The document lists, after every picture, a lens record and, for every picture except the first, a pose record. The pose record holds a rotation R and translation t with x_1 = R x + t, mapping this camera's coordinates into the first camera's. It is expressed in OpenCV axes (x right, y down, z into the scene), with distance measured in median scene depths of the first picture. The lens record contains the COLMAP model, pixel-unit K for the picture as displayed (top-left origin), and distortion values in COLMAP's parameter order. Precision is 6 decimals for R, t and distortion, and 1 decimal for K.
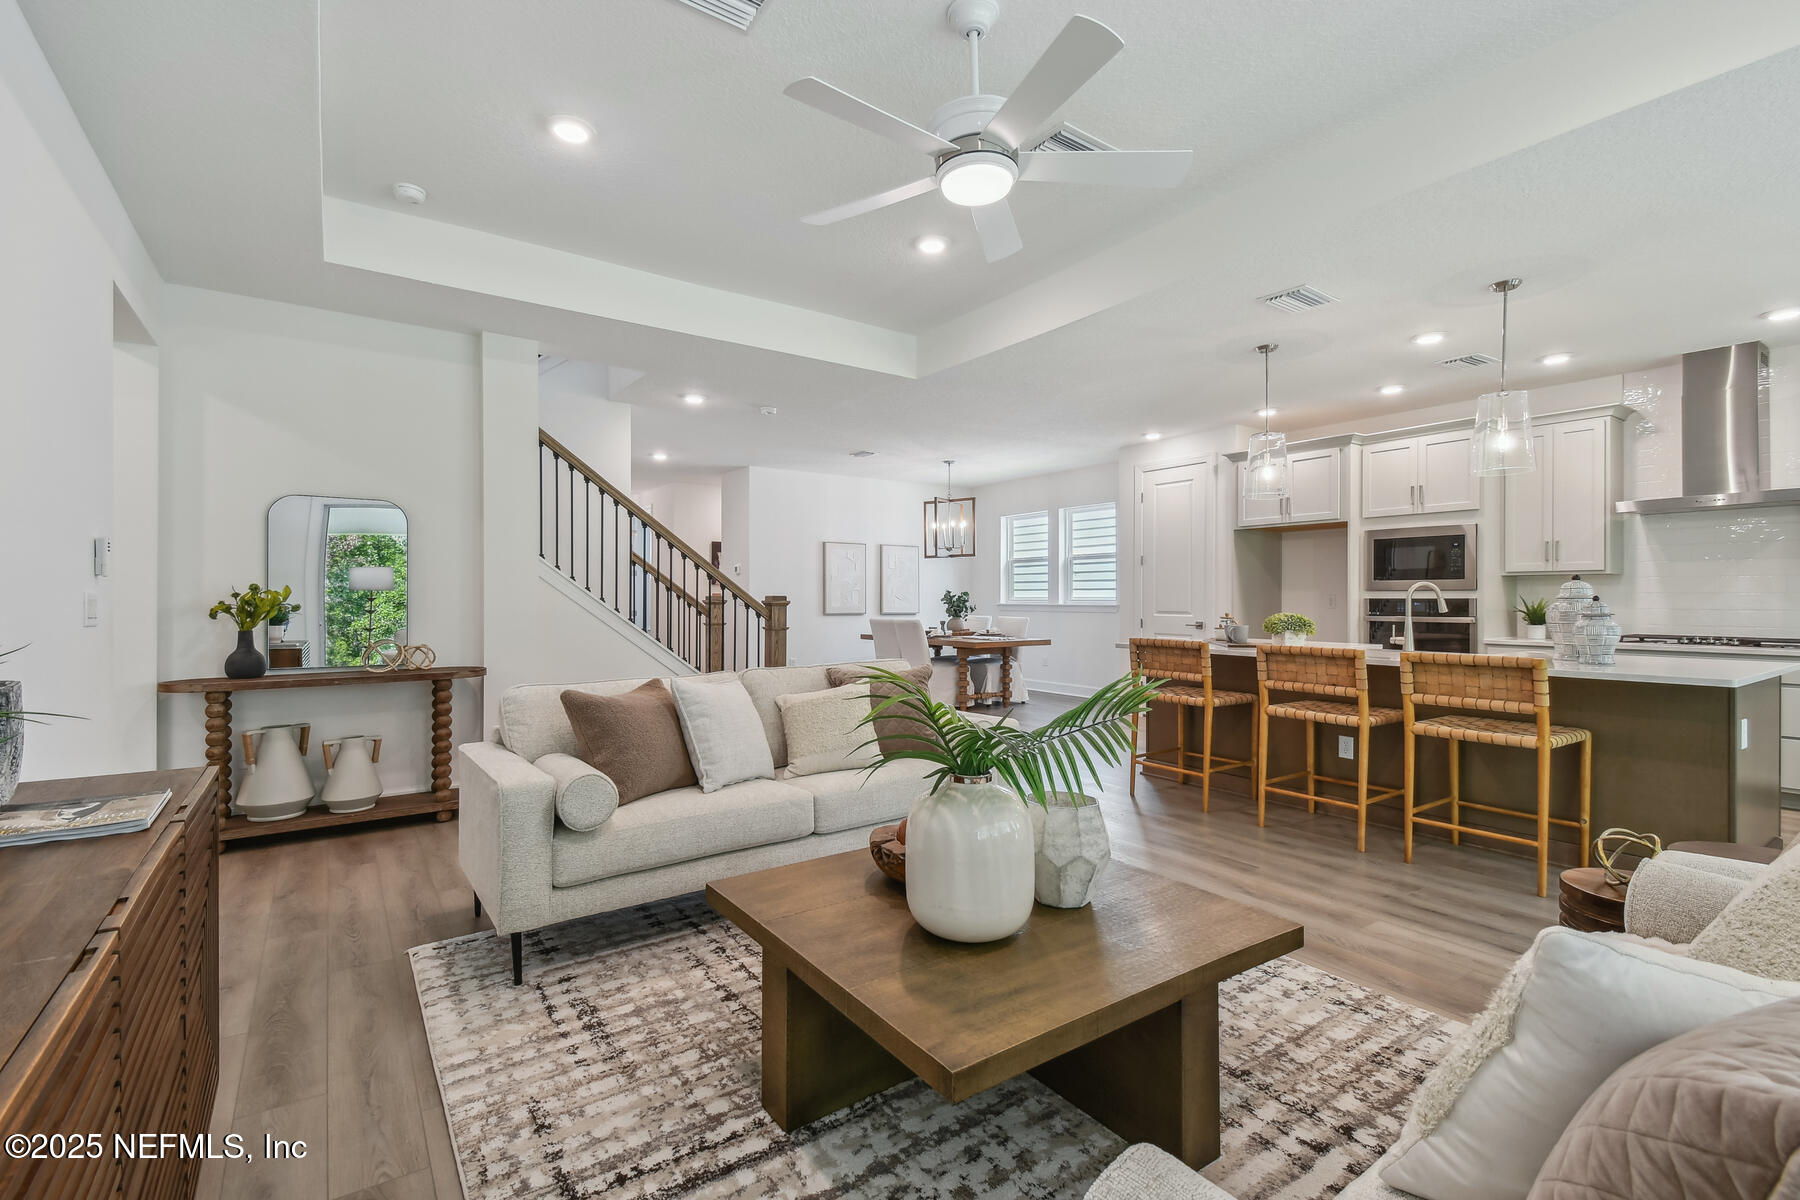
lens RADIAL K [[814.3, 0, 891.2], [0, 814.3, 601.0], [0, 0, 1]] dist [0.046430, -0.032947]
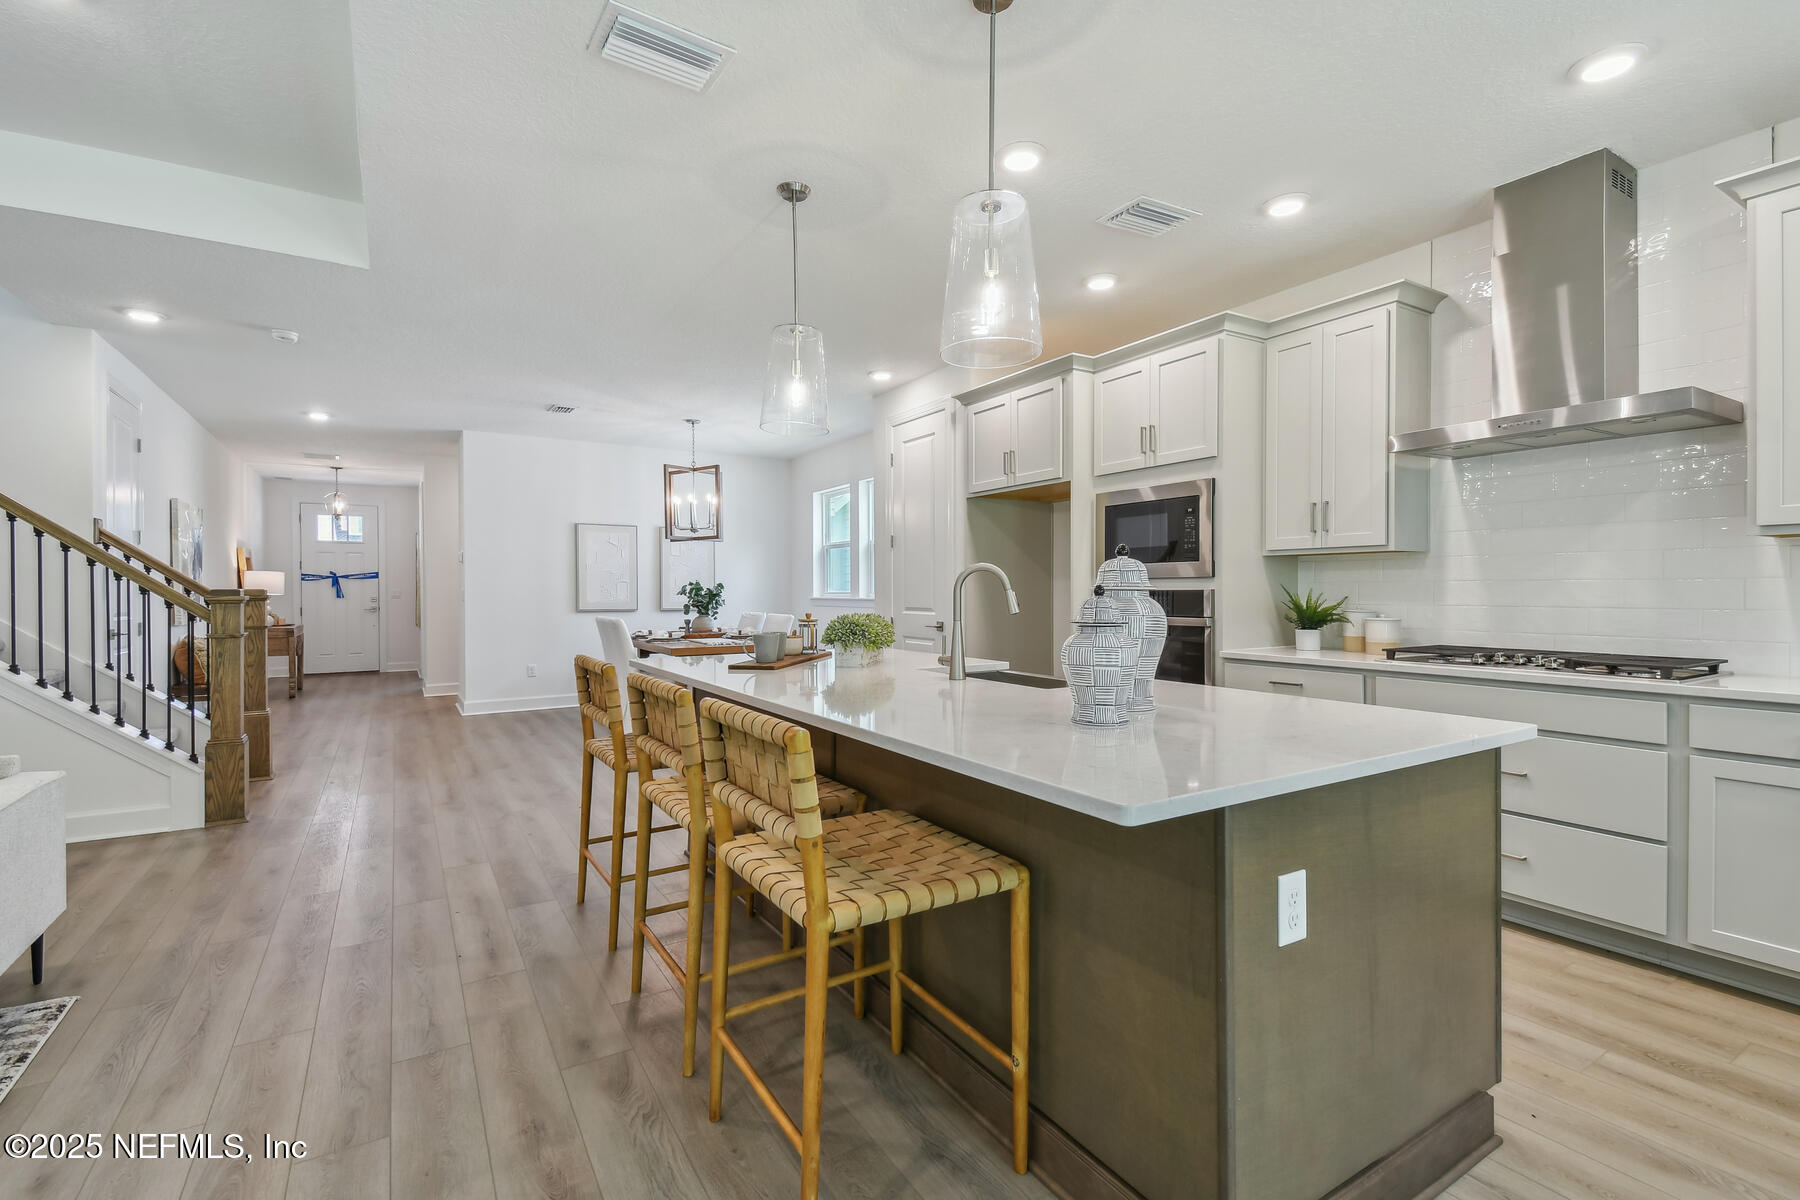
lens RADIAL K [[814.3, 0, 891.2], [0, 814.3, 601.0], [0, 0, 1]] dist [0.046430, -0.032947]
pose [[0.998699, -0.002347, -0.050936, 0.453673], [0.002805, 0.999956, 0.008914, -0.000569], [0.050913, -0.009045, 0.998662, 0.304148]]
